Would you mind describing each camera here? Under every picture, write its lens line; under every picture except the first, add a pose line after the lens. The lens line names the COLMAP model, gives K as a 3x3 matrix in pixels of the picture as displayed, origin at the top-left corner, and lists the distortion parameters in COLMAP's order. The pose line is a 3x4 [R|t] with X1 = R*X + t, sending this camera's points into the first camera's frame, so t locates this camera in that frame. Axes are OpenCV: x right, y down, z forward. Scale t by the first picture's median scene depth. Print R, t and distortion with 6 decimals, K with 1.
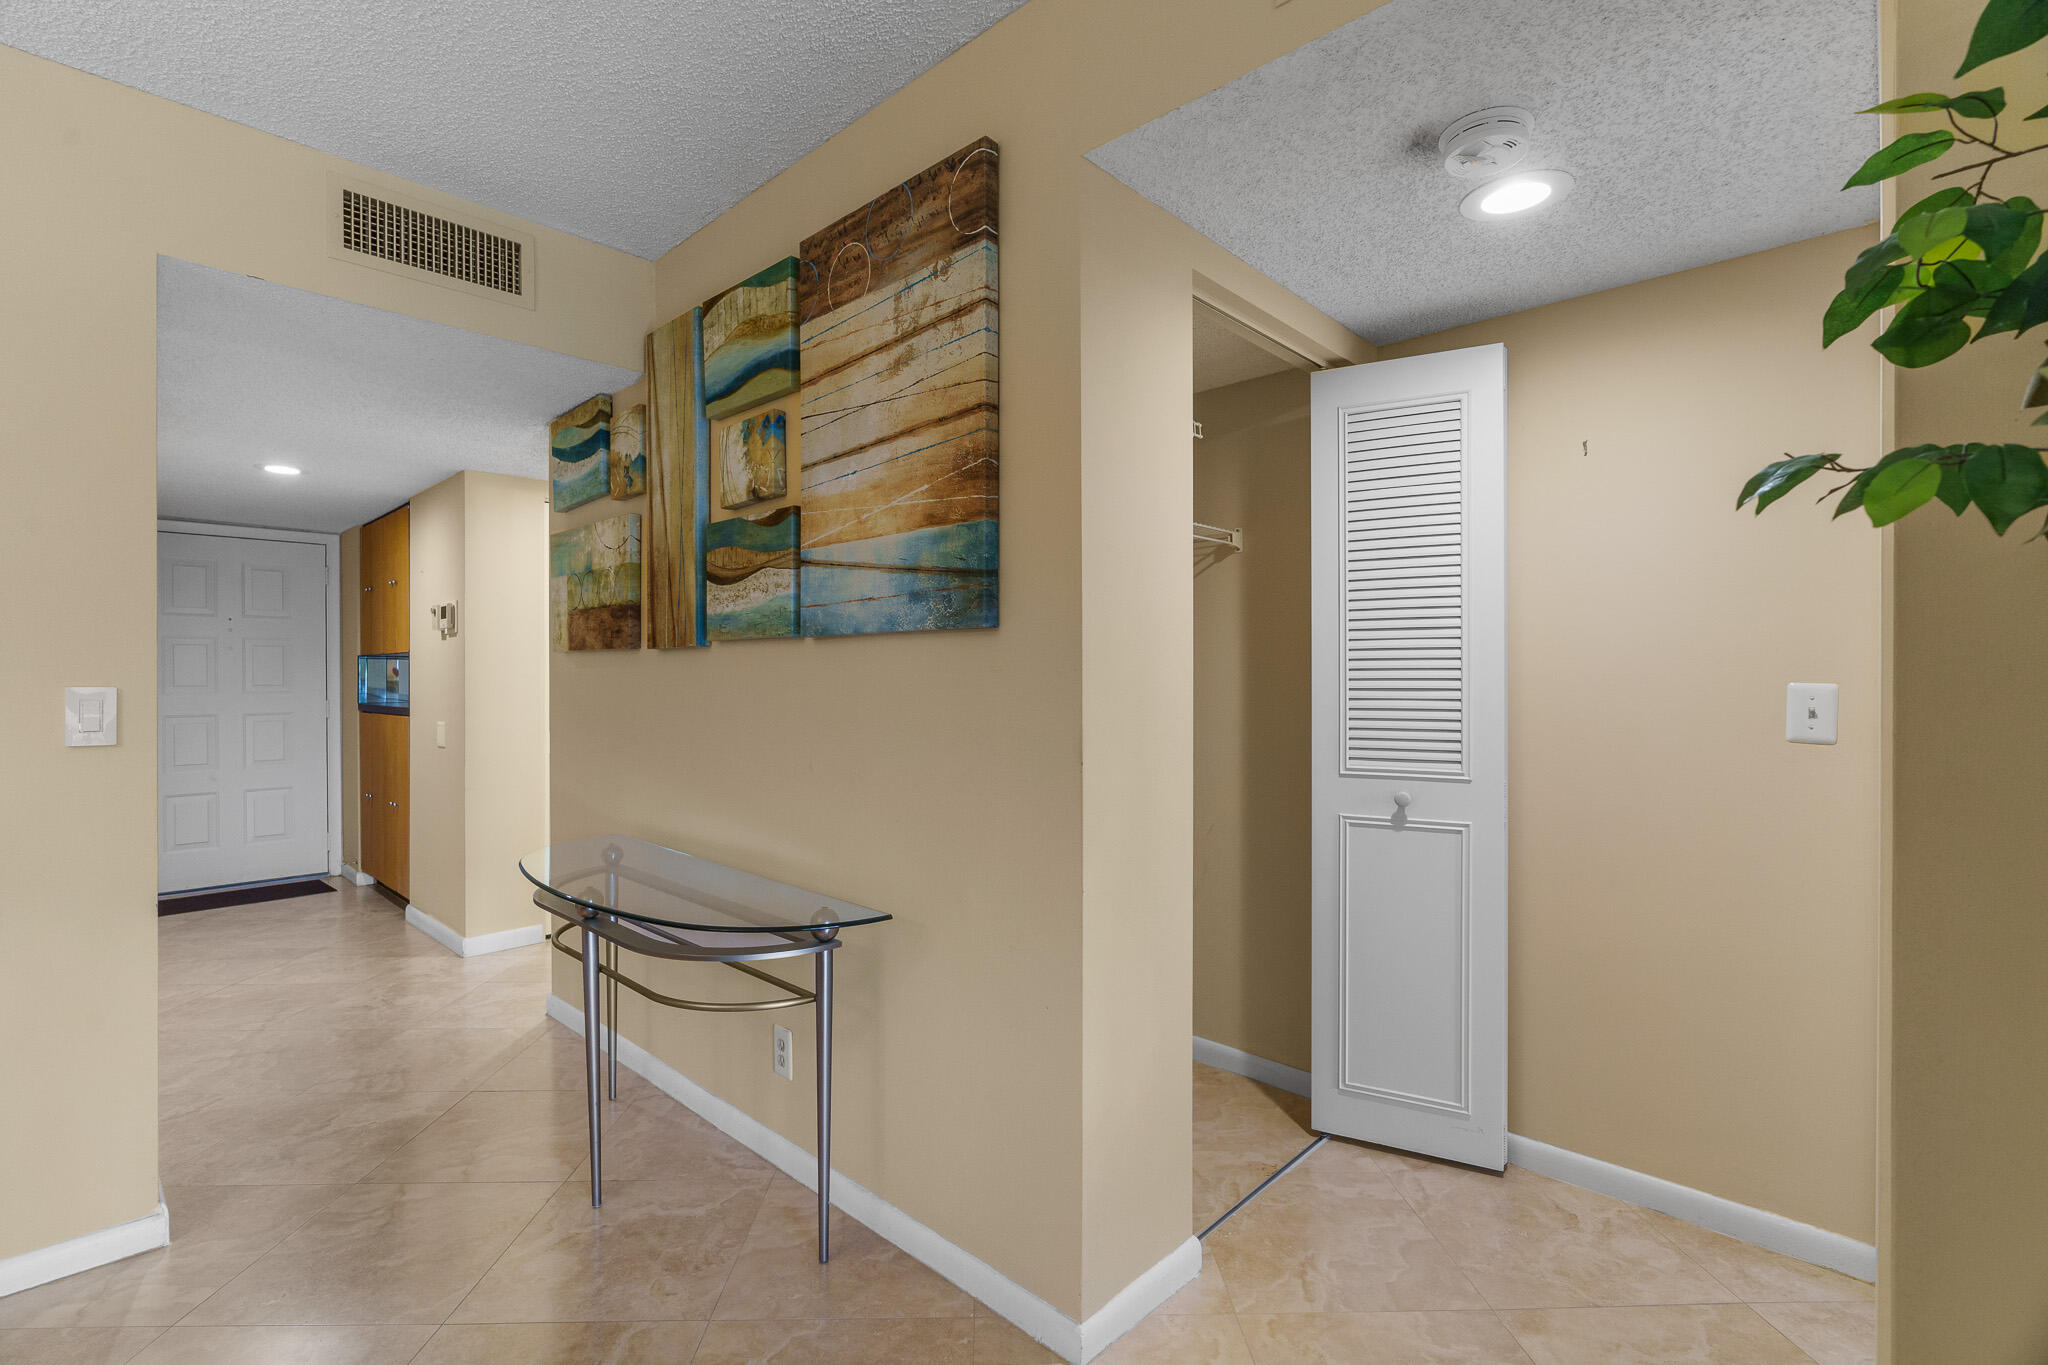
lens RADIAL K [[913.2, 0, 1026.3], [0, 913.2, 678.4], [0, 0, 1]] dist [-0.010875, 0.000777]
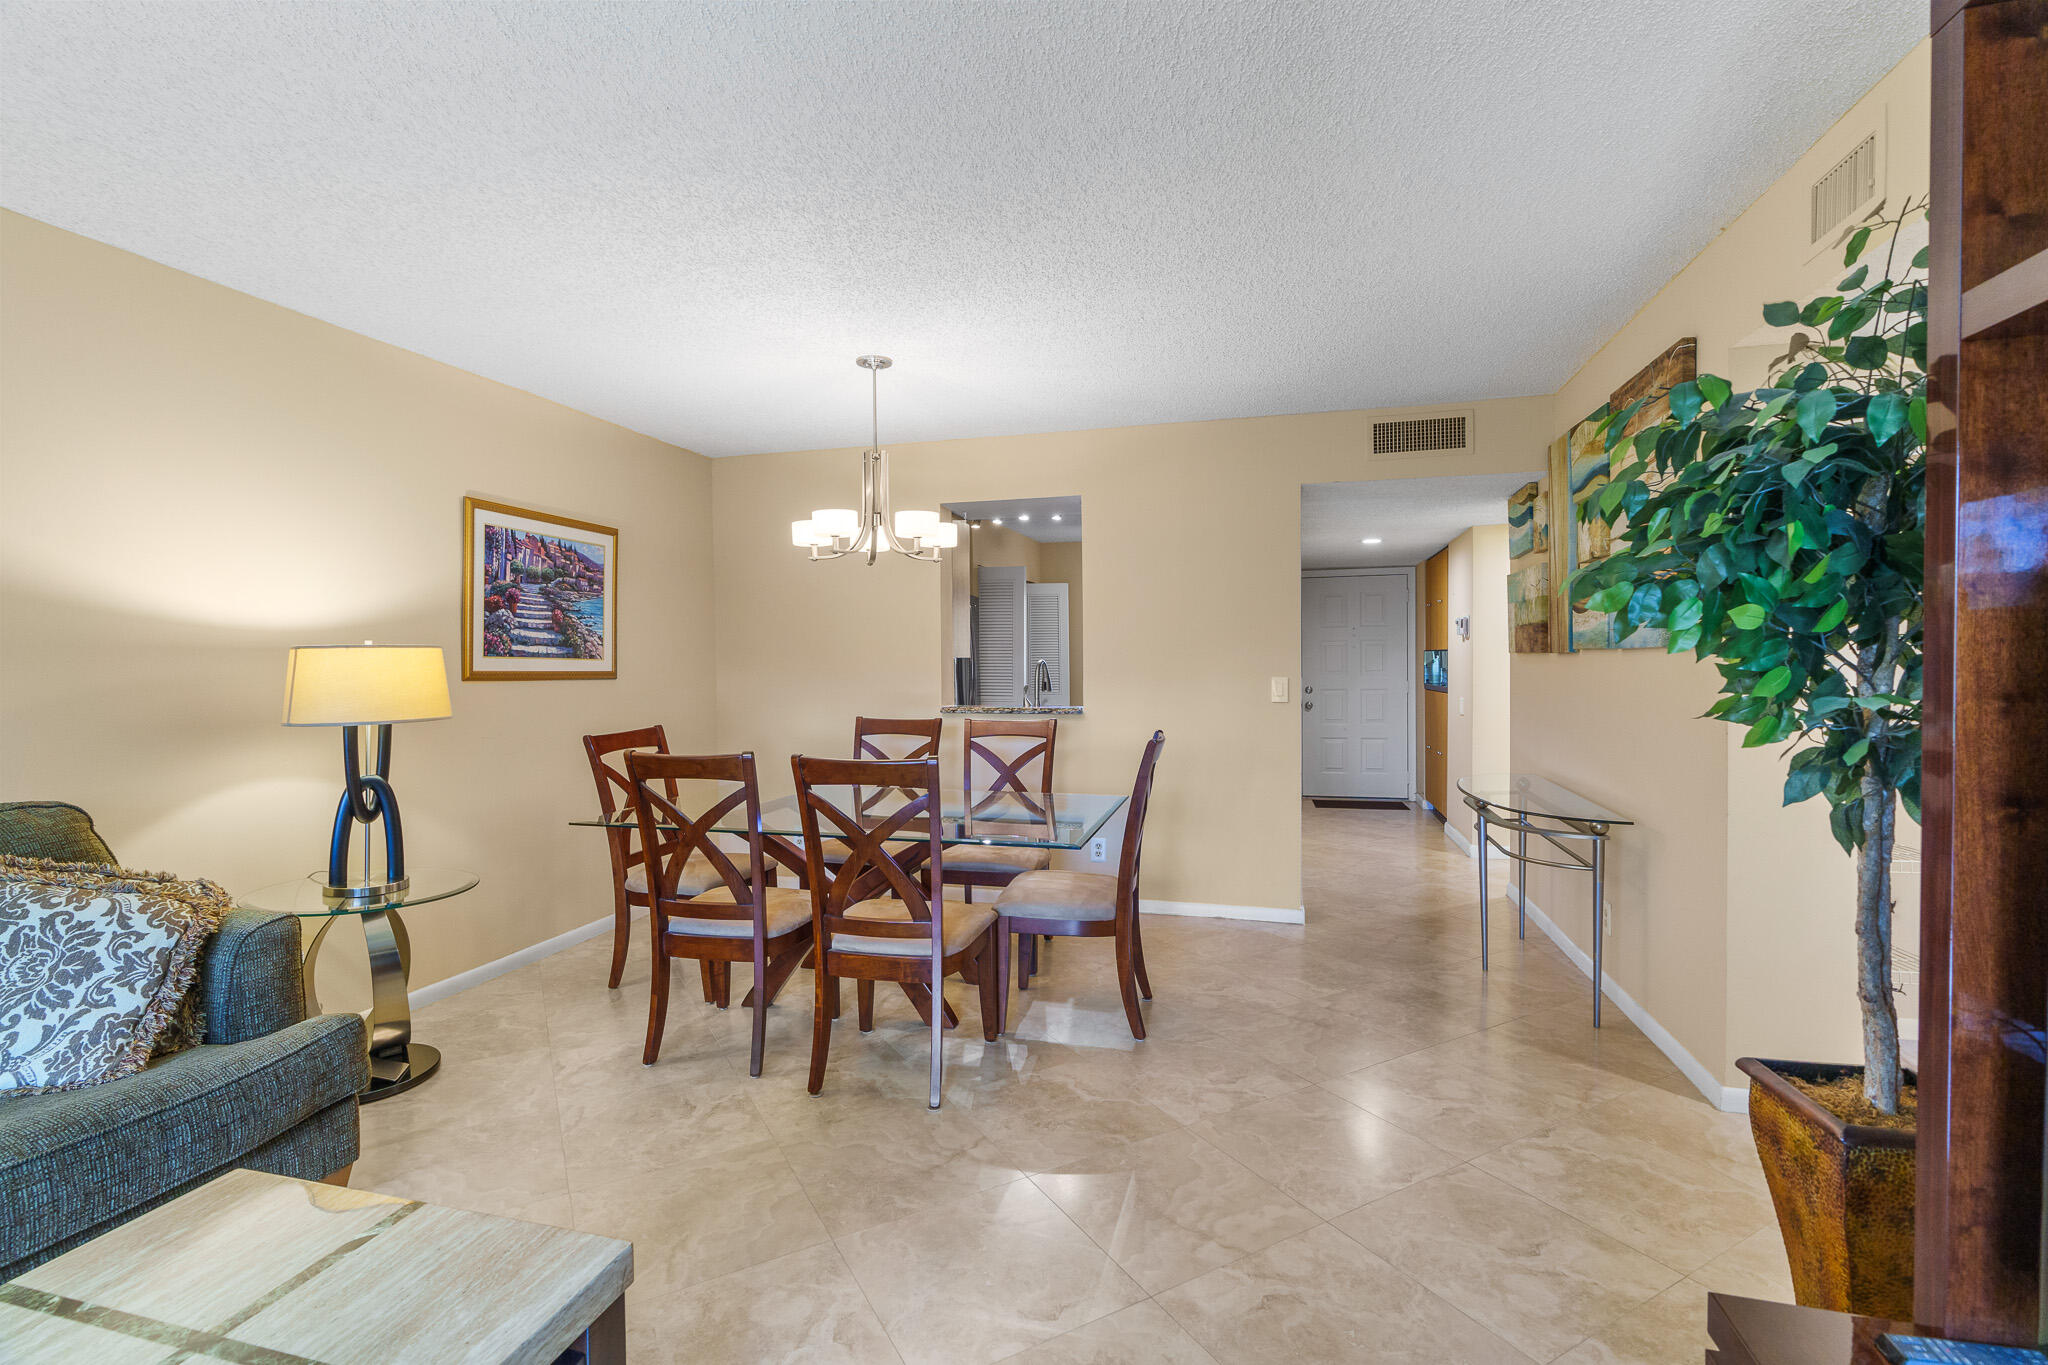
lens RADIAL K [[924.7, 0, 1014.2], [0, 924.7, 679.8], [0, 0, 1]] dist [-0.009476, 0.003432]
pose [[0.454472, 0.014477, -0.890643, 0.518262], [0.008069, 0.999760, 0.020368, -0.024707], [0.890724, -0.016444, 0.454246, -0.466929]]
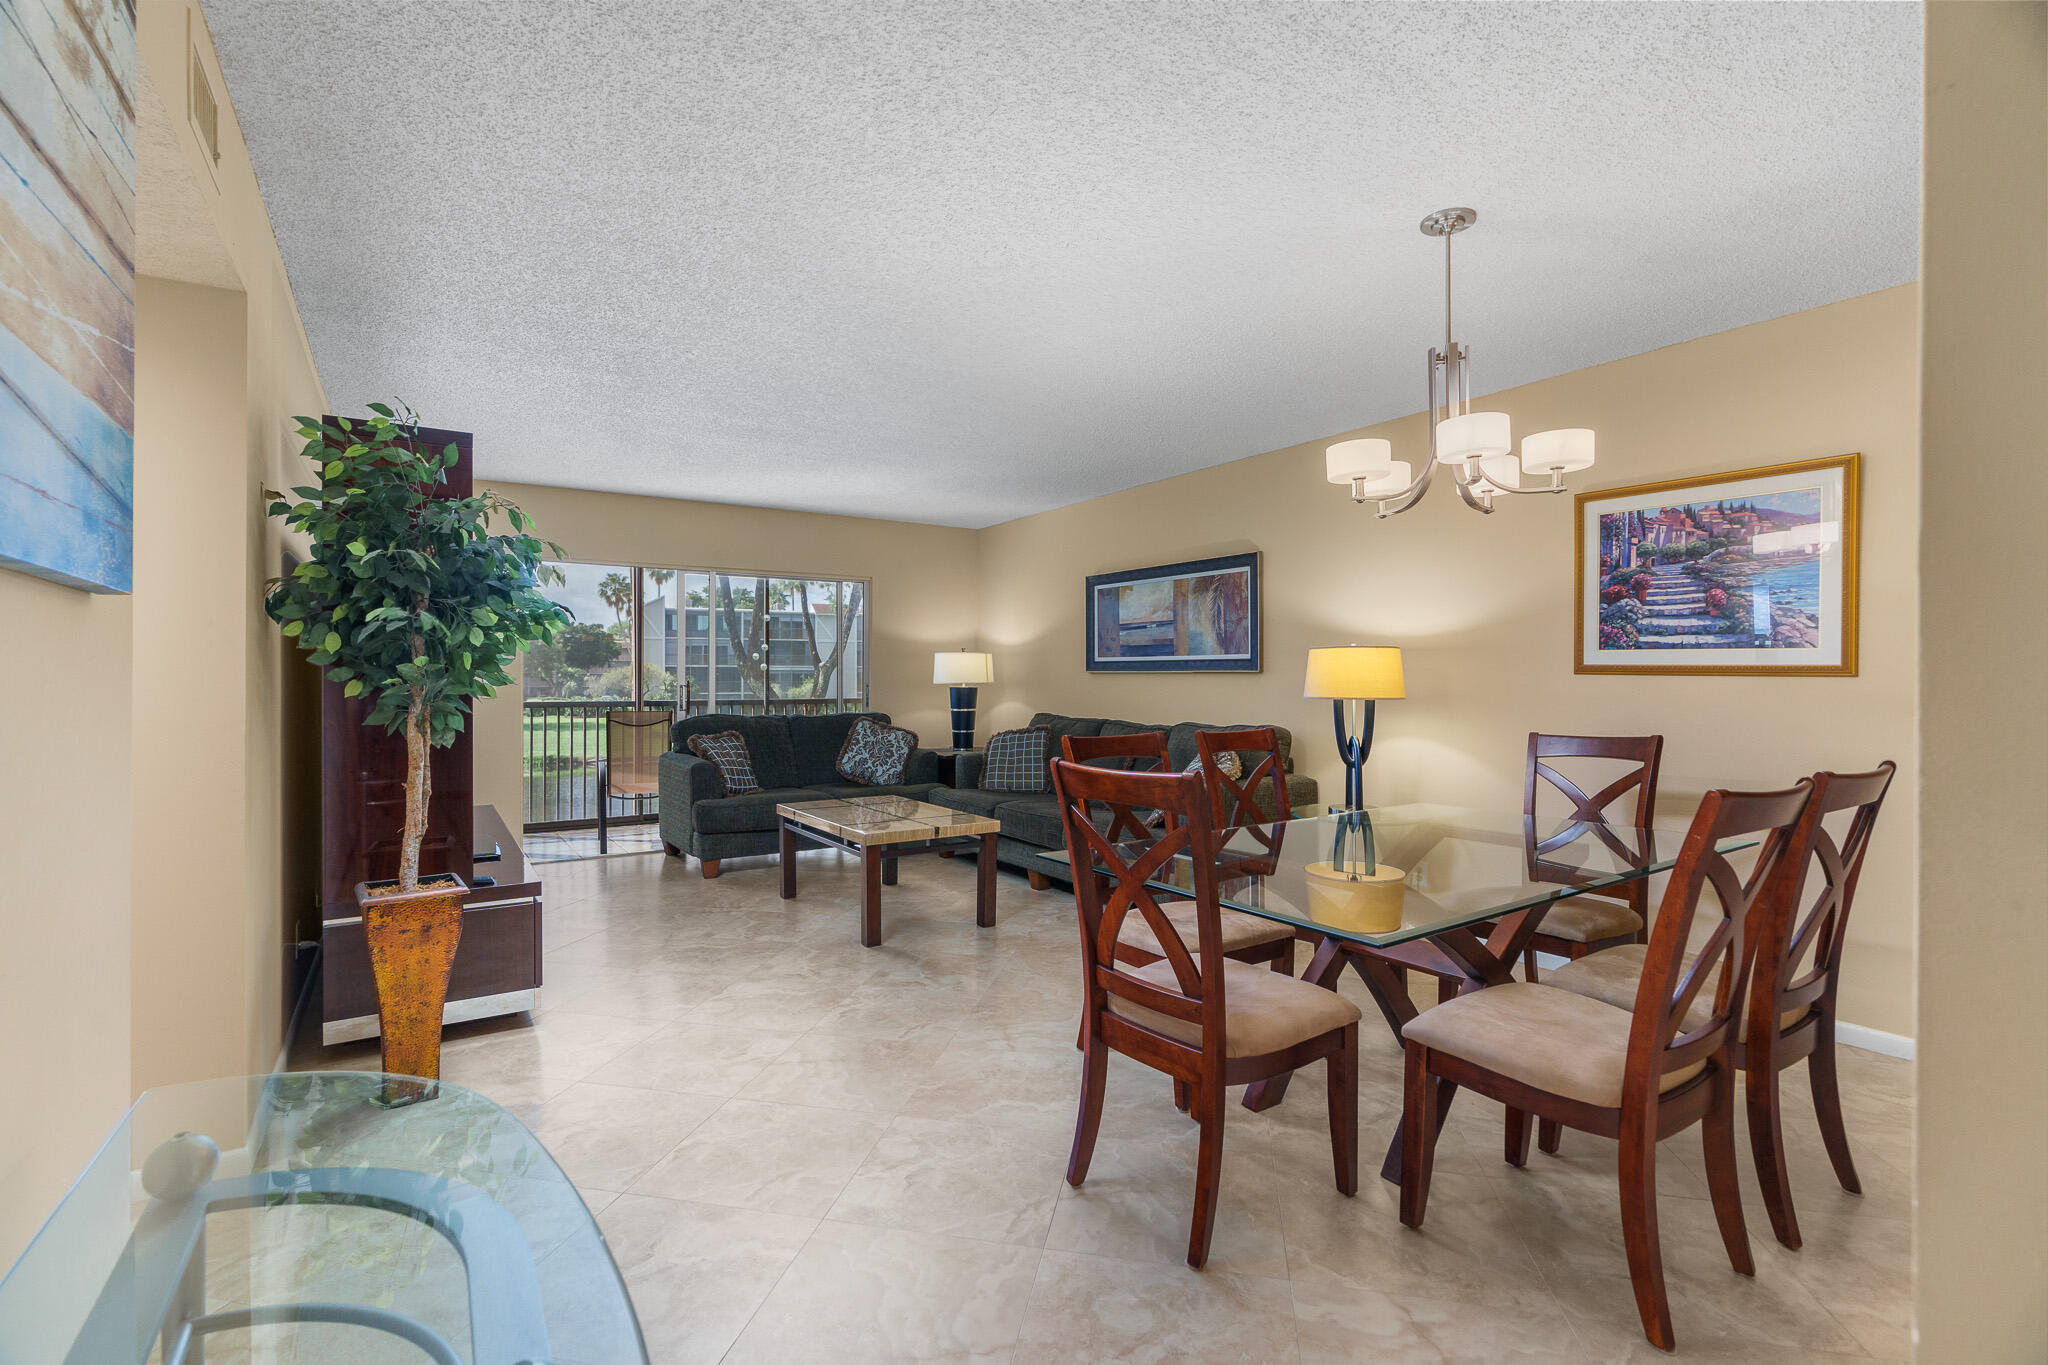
lens RADIAL K [[924.7, 0, 1014.2], [0, 924.7, 679.8], [0, 0, 1]] dist [-0.009476, 0.003432]
pose [[-0.970321, 0.000486, 0.241820, -0.515217], [0.000569, 1.000000, 0.000272, 0.003971], [-0.241820, 0.000402, -0.970321, 0.909910]]
